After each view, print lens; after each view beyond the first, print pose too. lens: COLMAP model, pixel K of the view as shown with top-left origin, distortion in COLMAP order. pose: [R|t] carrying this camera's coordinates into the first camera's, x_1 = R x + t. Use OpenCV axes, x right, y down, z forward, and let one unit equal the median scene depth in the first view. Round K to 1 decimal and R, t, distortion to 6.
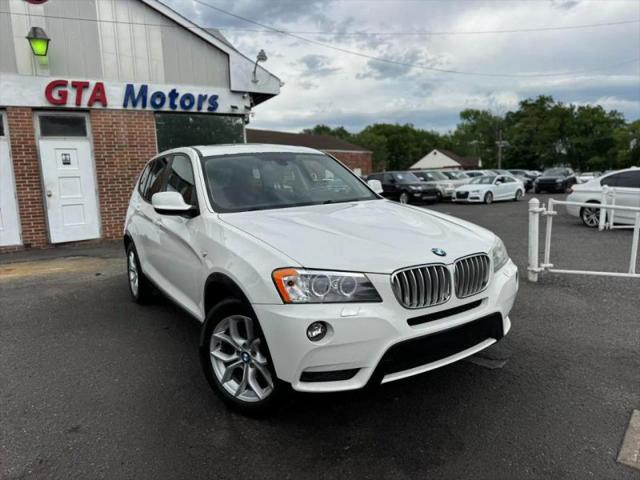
lens RADIAL K [[449.3, 0, 318.5], [0, 449.3, 240.5], [0, 0, 1]] dist [0.055703, -0.065545]
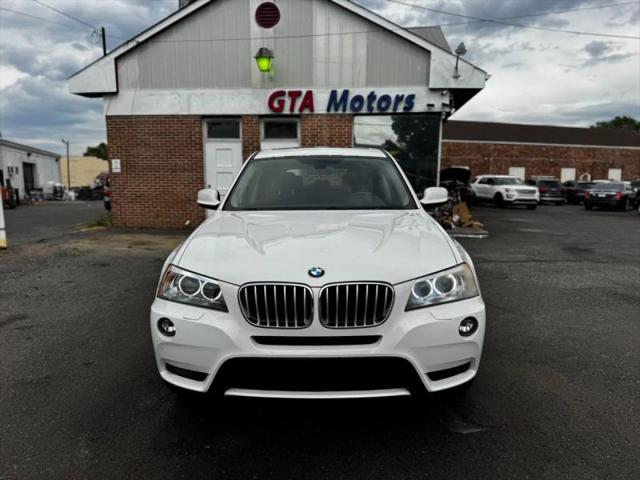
lens RADIAL K [[446.3, 0, 318.8], [0, 446.3, 242.0], [0, 0, 1]] dist [0.081933, -0.097889]
pose [[0.835798, 0.115325, -0.536788, 0.185059], [-0.110165, 0.993033, 0.041815, -0.018255], [0.537871, 0.024186, 0.842680, 0.062648]]
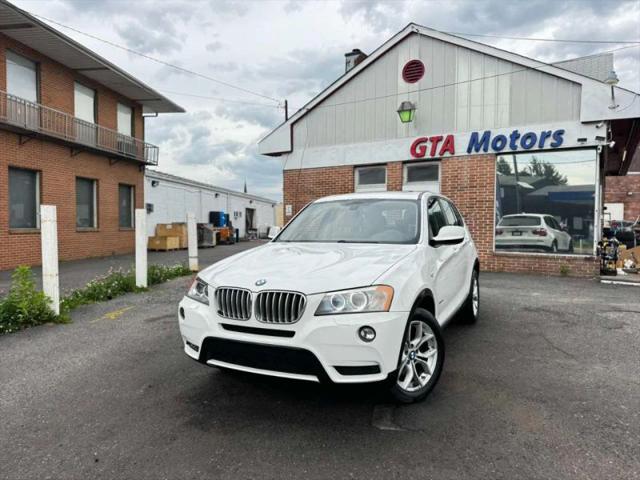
lens RADIAL K [[449.3, 0, 318.5], [0, 449.3, 240.5], [0, 0, 1]] dist [0.055703, -0.065545]
pose [[0.520876, 0.074662, -0.850361, 0.355786], [-0.136367, 0.990652, 0.003450, -0.030149], [0.842669, 0.114164, 0.526189, 0.112943]]
